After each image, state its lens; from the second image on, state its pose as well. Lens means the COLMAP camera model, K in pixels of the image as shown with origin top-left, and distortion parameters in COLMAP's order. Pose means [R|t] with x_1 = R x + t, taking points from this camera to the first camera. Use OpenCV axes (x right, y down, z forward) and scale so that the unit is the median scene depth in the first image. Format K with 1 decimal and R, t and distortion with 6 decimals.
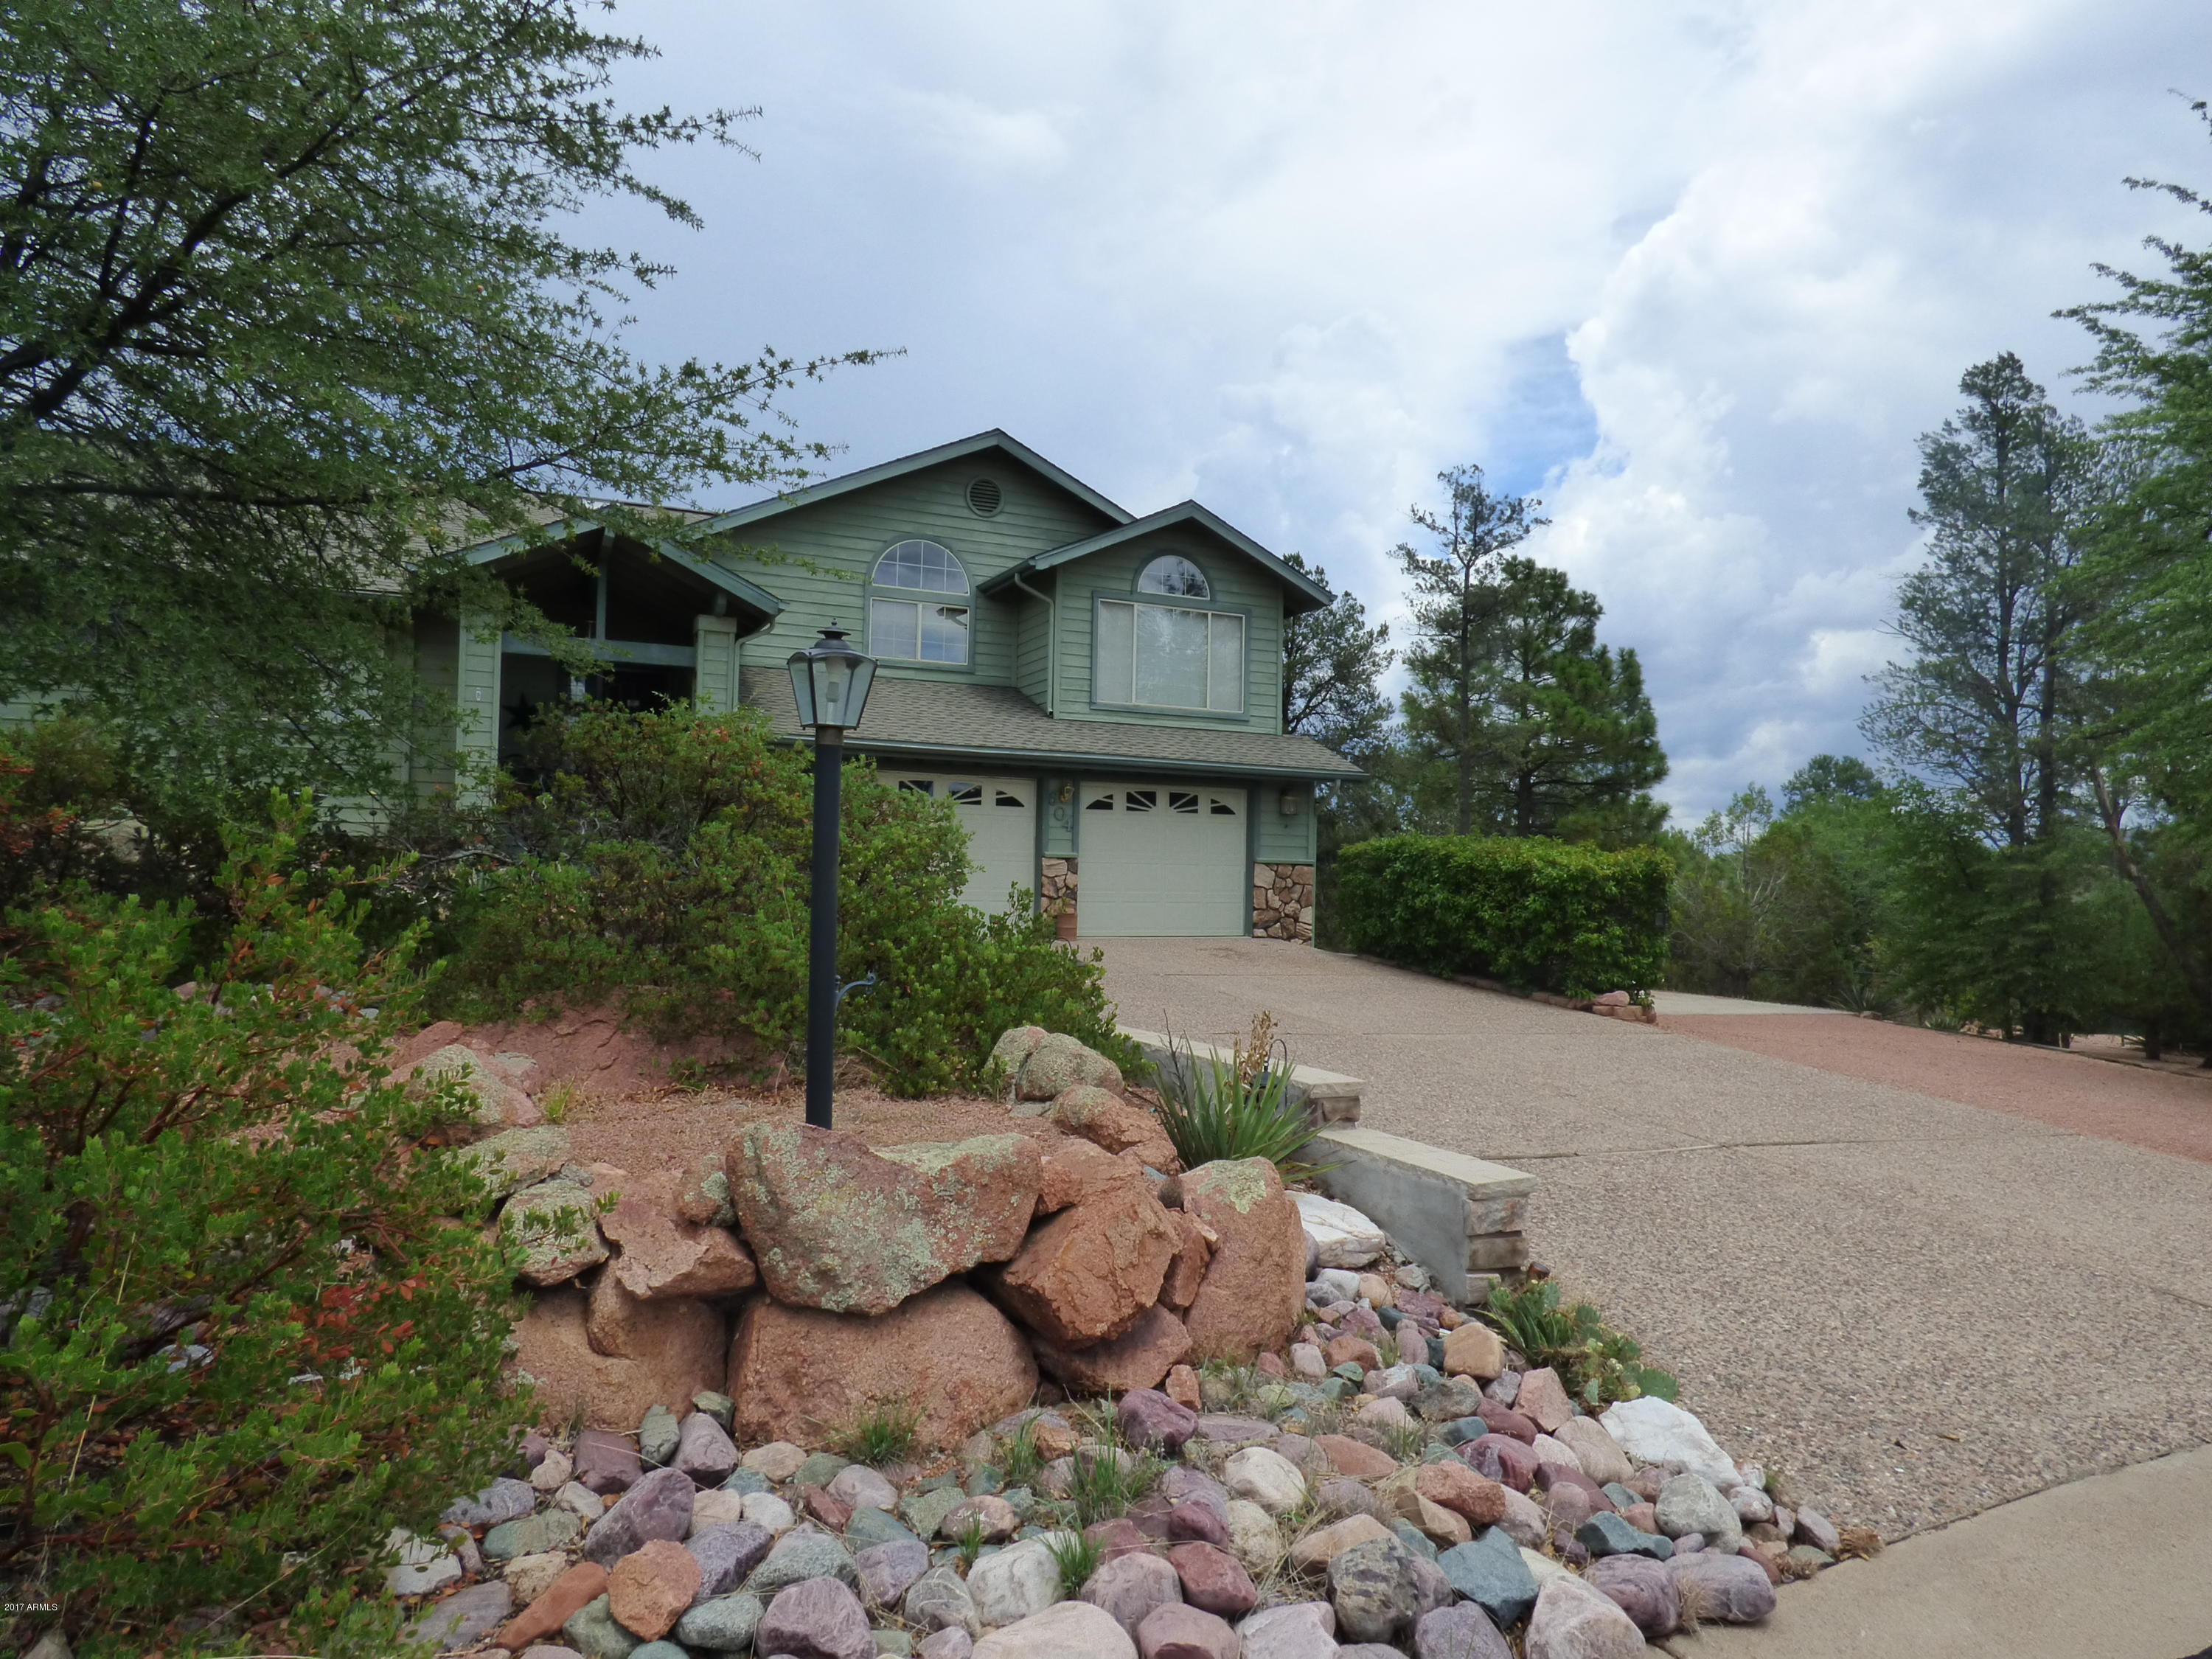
lens RADIAL K [[1311.3, 0, 1114.0], [0, 1311.3, 838.8], [0, 0, 1]] dist [-0.033995, -0.000214]
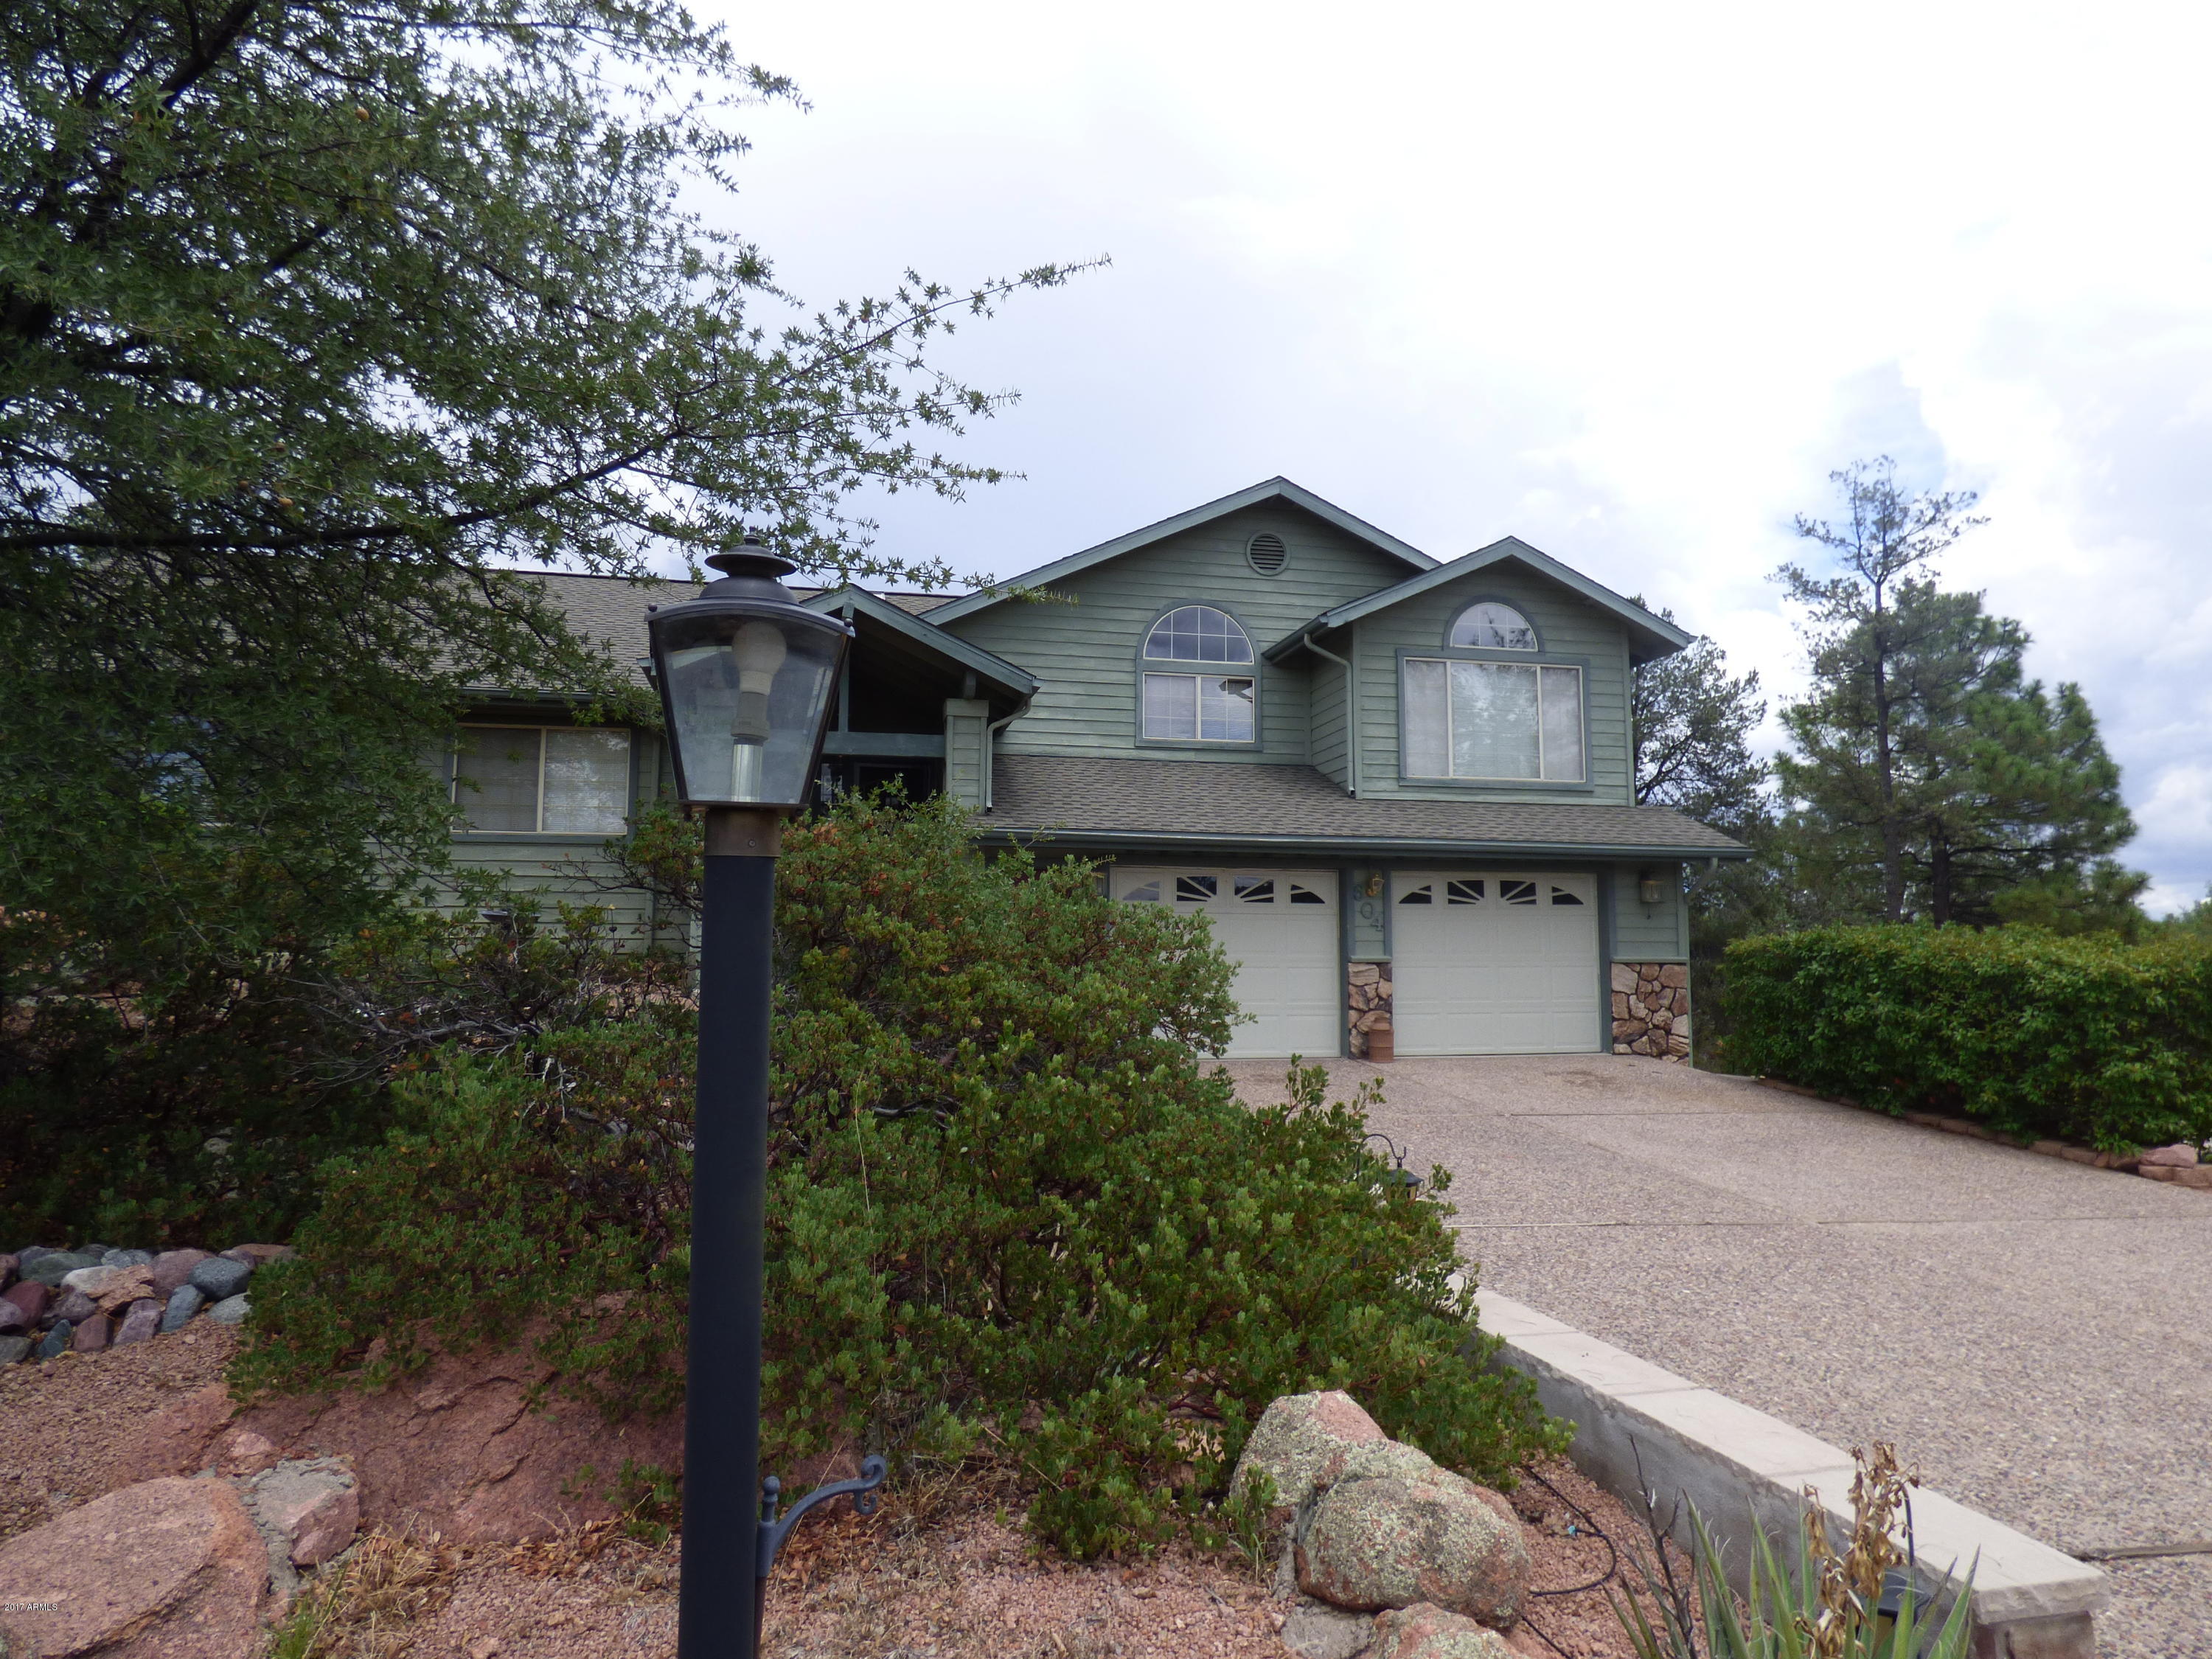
lens RADIAL K [[1299.8, 0, 1110.8], [0, 1299.8, 818.4], [0, 0, 1]] dist [-0.000677, -0.015903]
pose [[0.971980, -0.040865, -0.231485, -0.005403], [0.021712, 0.996170, -0.084695, -0.010087], [0.234059, 0.077296, 0.969145, 0.137933]]
